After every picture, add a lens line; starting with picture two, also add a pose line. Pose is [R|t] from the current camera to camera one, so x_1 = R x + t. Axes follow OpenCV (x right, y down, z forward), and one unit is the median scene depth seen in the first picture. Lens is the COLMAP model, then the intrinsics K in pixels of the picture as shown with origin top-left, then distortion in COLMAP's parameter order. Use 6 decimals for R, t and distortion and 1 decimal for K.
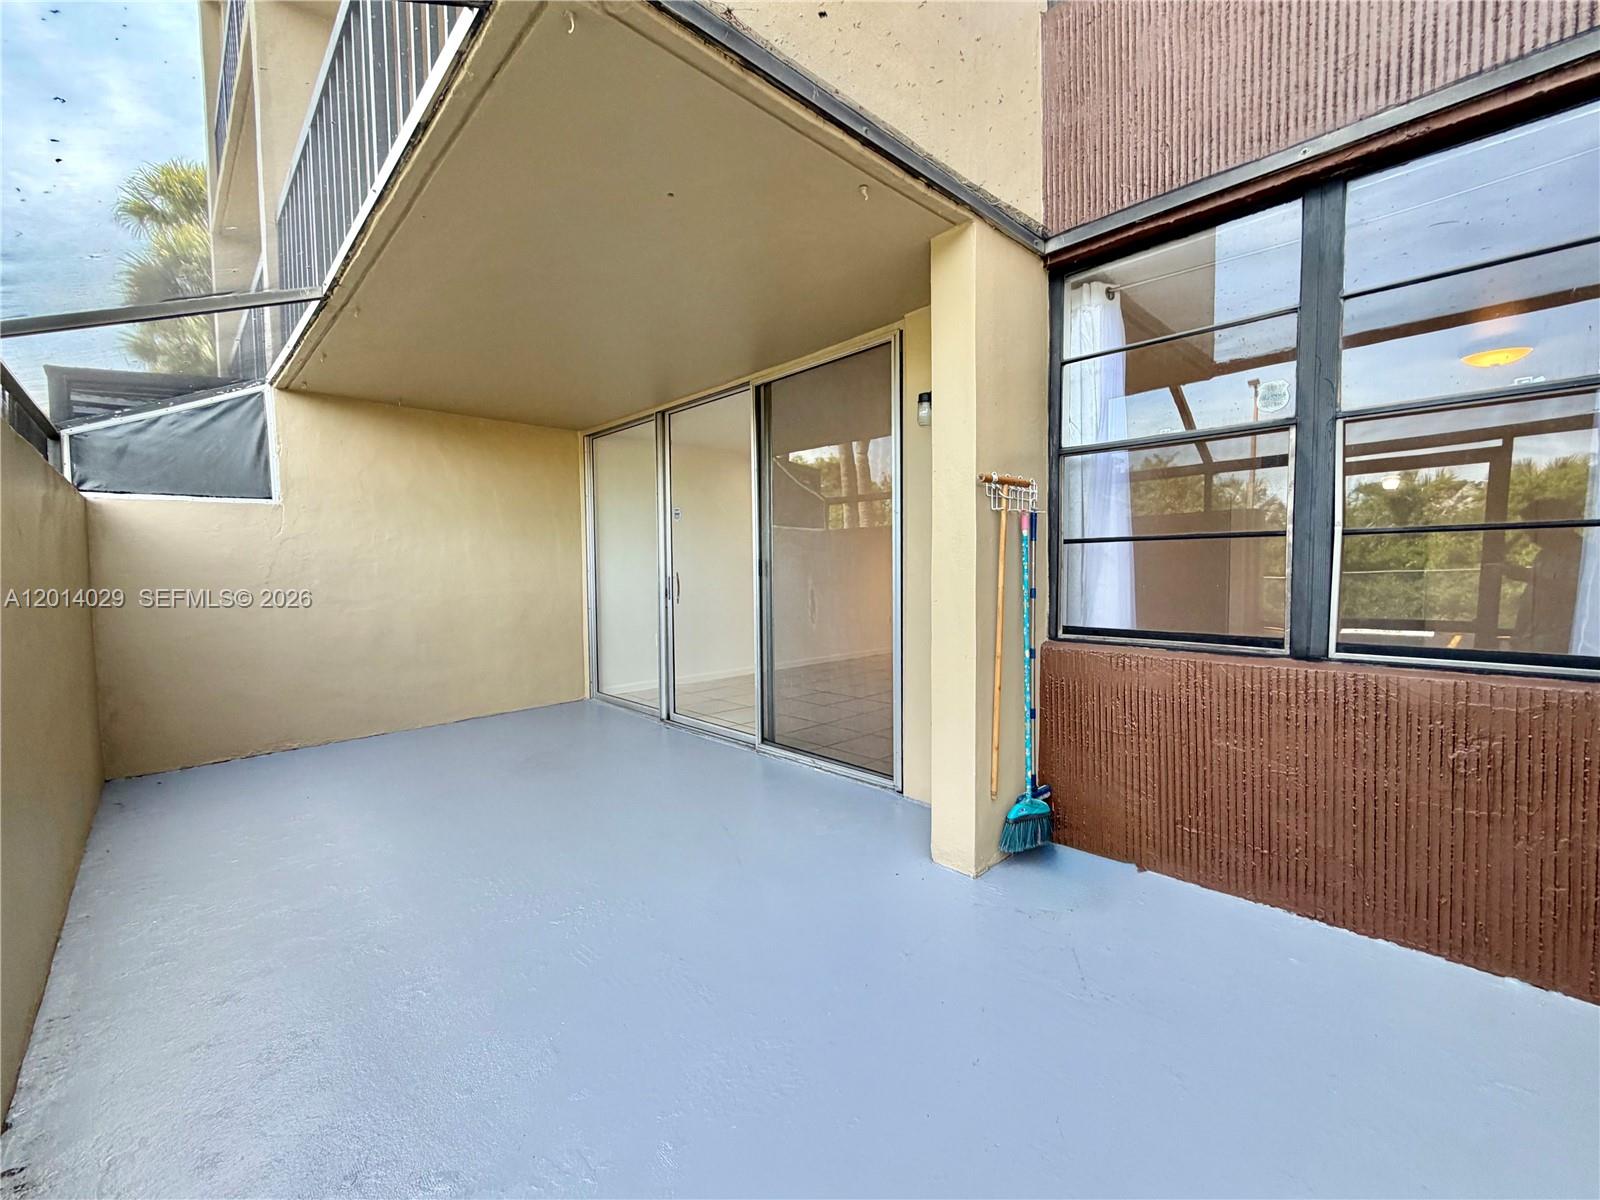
lens RADIAL K [[653.3, 0, 805.9], [0, 653.3, 602.8], [0, 0, 1]] dist [0.000283, 0.000040]
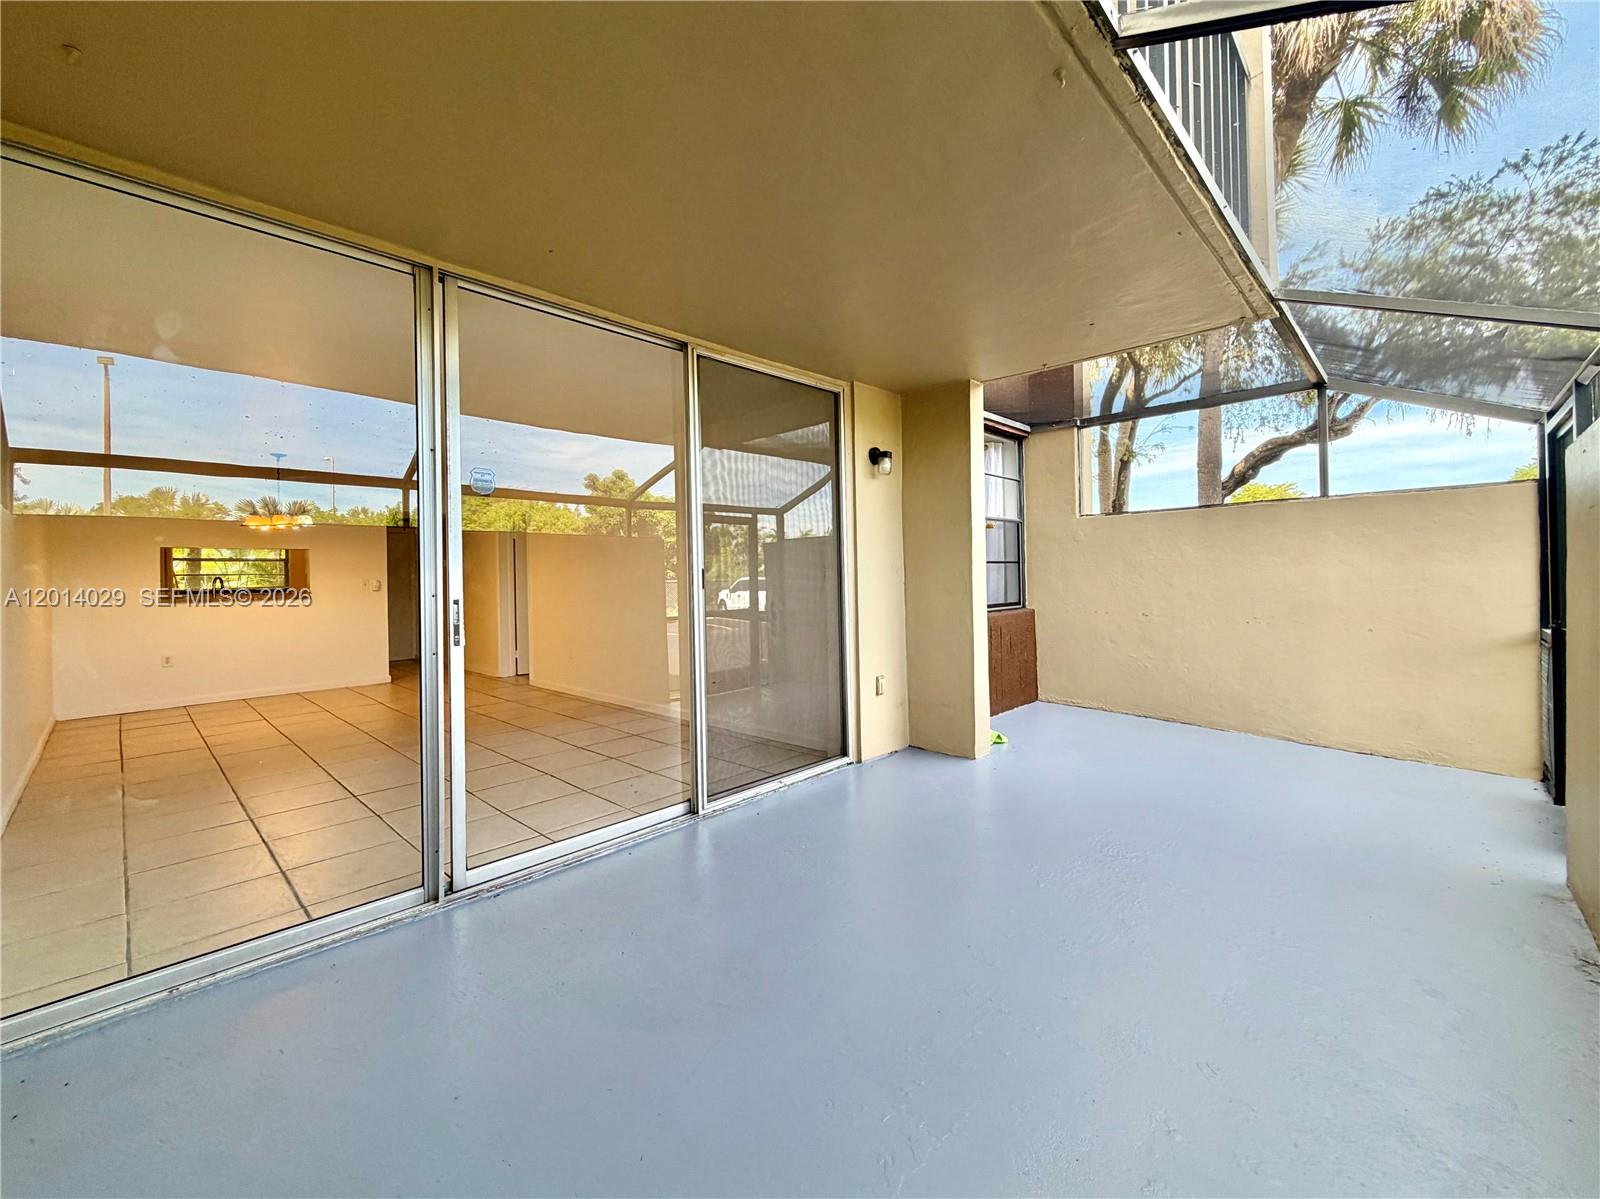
lens RADIAL K [[653.3, 0, 805.9], [0, 653.3, 602.3], [0, 0, 1]] dist [0.000283, 0.000040]
pose [[-0.036111, -0.037122, 0.998658, -1.074513], [0.061831, 0.997312, 0.039308, -0.066447], [-0.997433, 0.063168, -0.033719, 1.109400]]
